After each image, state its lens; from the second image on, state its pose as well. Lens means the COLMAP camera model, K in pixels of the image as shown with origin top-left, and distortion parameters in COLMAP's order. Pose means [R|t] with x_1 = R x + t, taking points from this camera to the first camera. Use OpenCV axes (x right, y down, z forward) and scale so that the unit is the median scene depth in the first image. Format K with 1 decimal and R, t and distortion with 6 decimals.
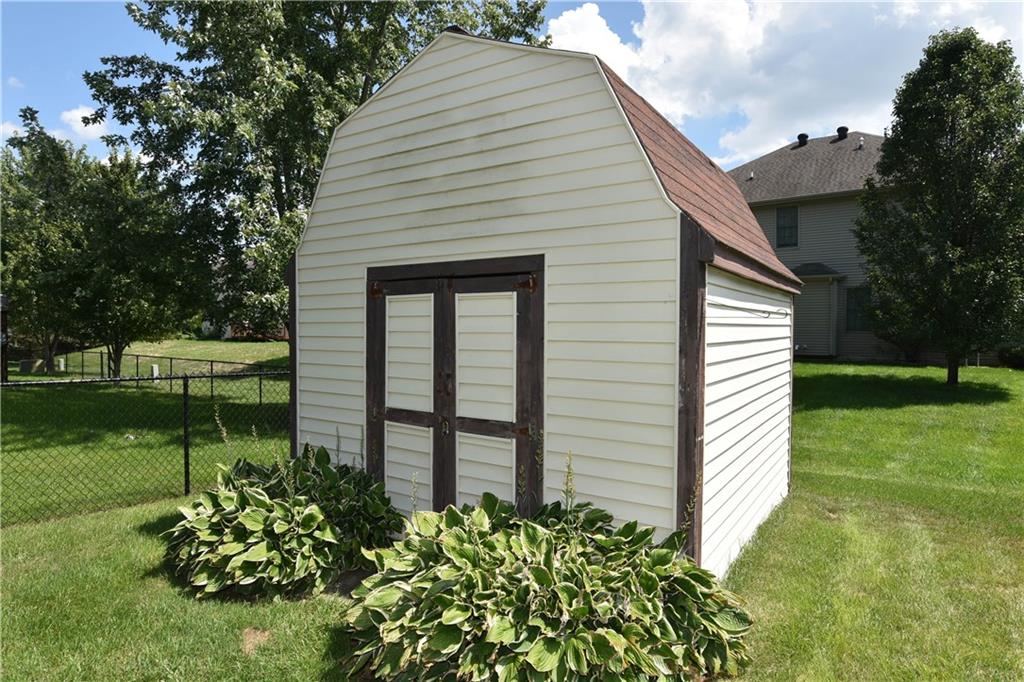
lens RADIAL K [[585.5, 0, 508.4], [0, 585.5, 336.0], [0, 0, 1]] dist [0.000427, 0.000019]
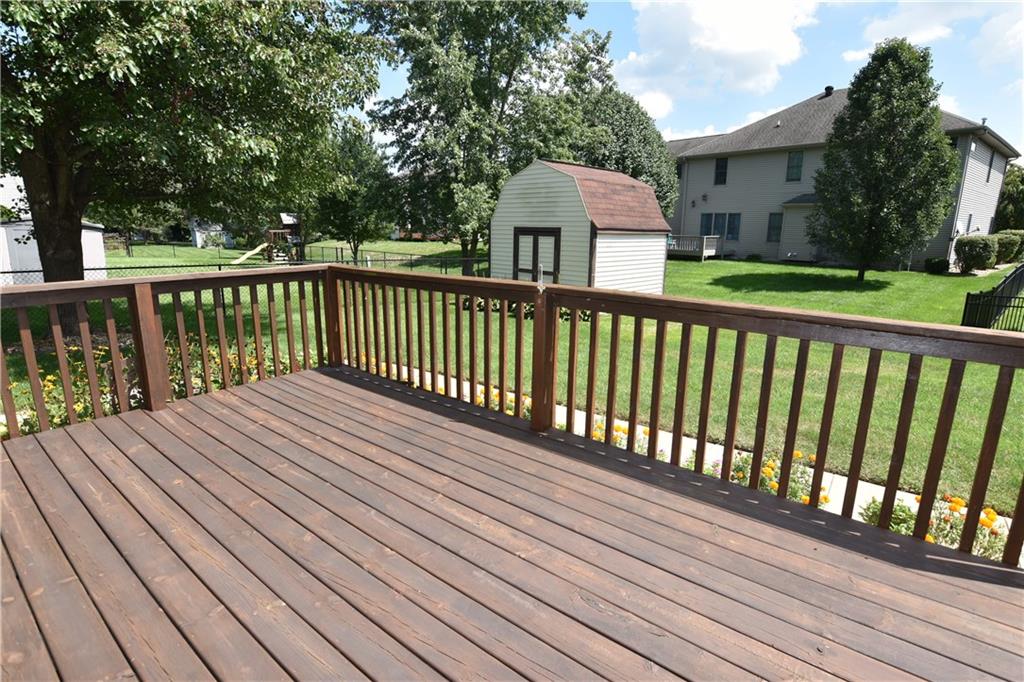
lens RADIAL K [[506.3, 0, 509.9], [0, 506.3, 341.9], [0, 0, 1]] dist [-0.032436, 0.003848]
pose [[0.981394, 0.054323, -0.184157, 0.307712], [-0.015814, 0.978751, 0.204442, -0.062093], [0.191350, -0.197726, 0.961400, -1.932223]]
